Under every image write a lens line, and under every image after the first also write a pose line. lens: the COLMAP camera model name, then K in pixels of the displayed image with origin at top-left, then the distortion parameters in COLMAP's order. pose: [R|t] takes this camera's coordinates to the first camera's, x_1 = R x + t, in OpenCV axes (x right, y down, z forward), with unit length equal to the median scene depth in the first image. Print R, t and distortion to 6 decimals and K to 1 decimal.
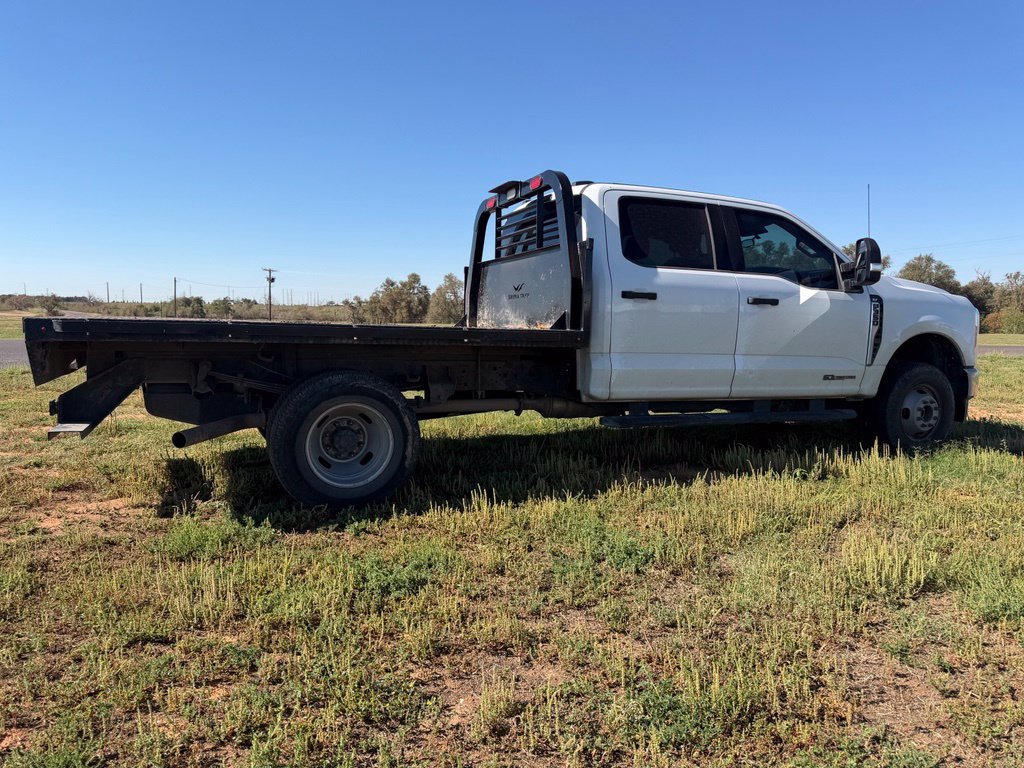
lens RADIAL K [[710.7, 0, 512.0], [0, 710.7, 384.0], [0, 0, 1]] dist [0.128141, -0.202039]
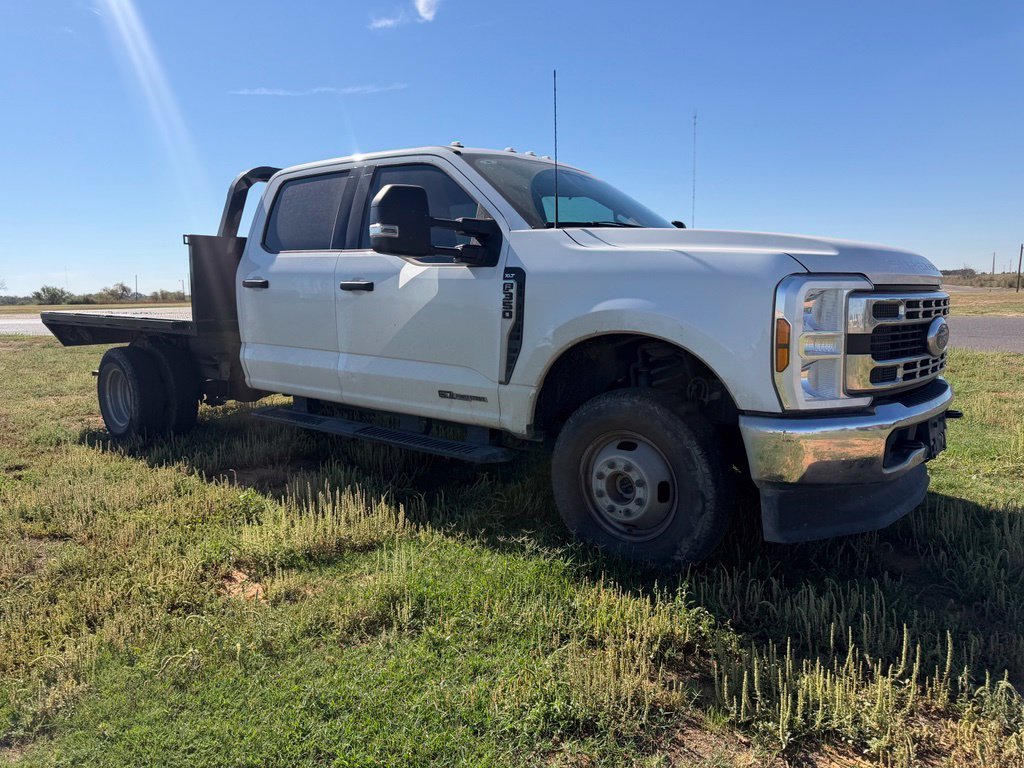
lens RADIAL K [[710.7, 0, 512.0], [0, 710.7, 384.0], [0, 0, 1]] dist [0.128141, -0.202039]
pose [[0.458291, 0.092471, -0.883979, 1.129839], [-0.059670, 0.995530, 0.073205, -0.076505], [0.886797, 0.019198, 0.461760, 0.797489]]
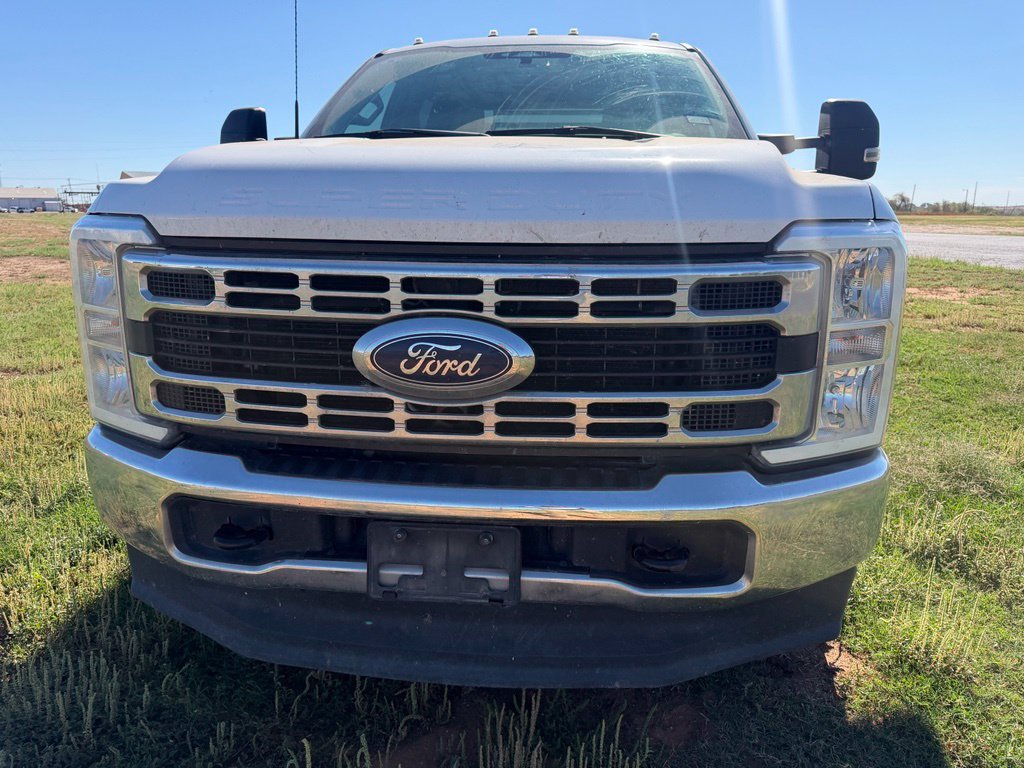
lens RADIAL K [[710.7, 0, 512.0], [0, 710.7, 384.0], [0, 0, 1]] dist [0.128141, -0.202039]
pose [[-0.479773, 0.194118, -0.855649, 0.974586], [-0.085796, 0.960165, 0.265936, -0.159267], [0.873188, 0.201001, -0.444007, 1.544845]]
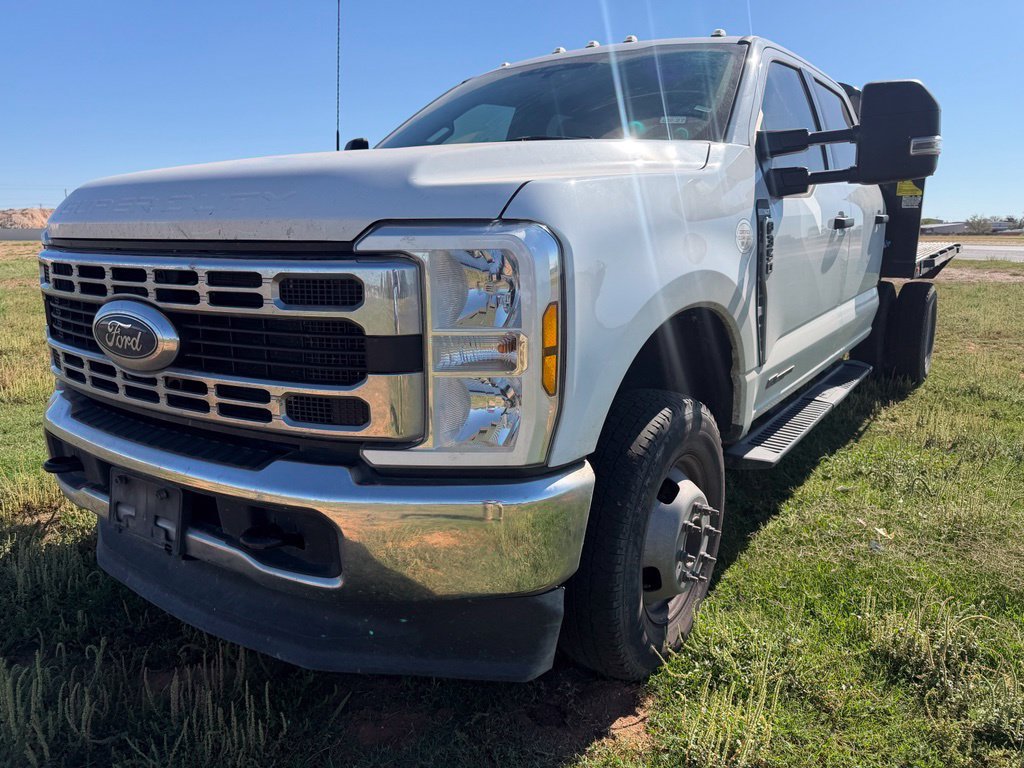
lens RADIAL K [[710.7, 0, 512.0], [0, 710.7, 384.0], [0, 0, 1]] dist [0.128141, -0.202039]
pose [[-0.839116, 0.106331, -0.533458, 0.783851], [-0.052616, 0.960243, 0.274164, -0.172680], [0.541401, 0.258124, -0.800161, 1.765877]]
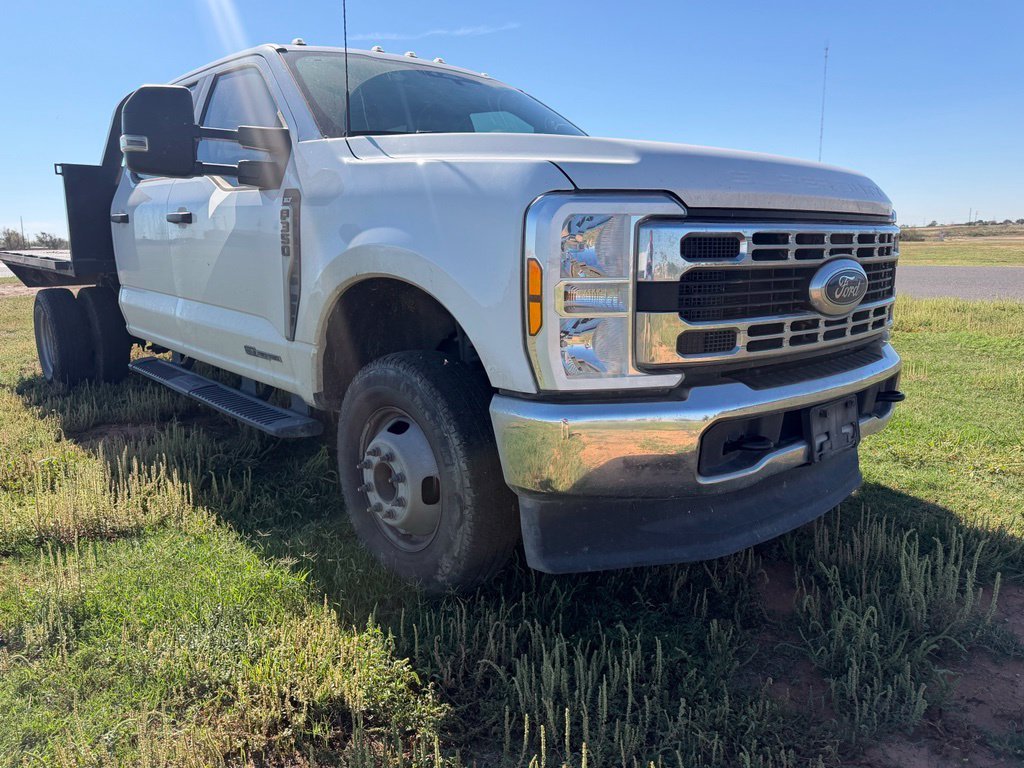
lens RADIAL K [[710.7, 0, 512.0], [0, 710.7, 384.0], [0, 0, 1]] dist [0.128141, -0.202039]
pose [[0.327265, 0.167622, -0.929946, 1.092224], [-0.070863, 0.985723, 0.152738, -0.088366], [0.942272, 0.015913, 0.334471, 1.073765]]
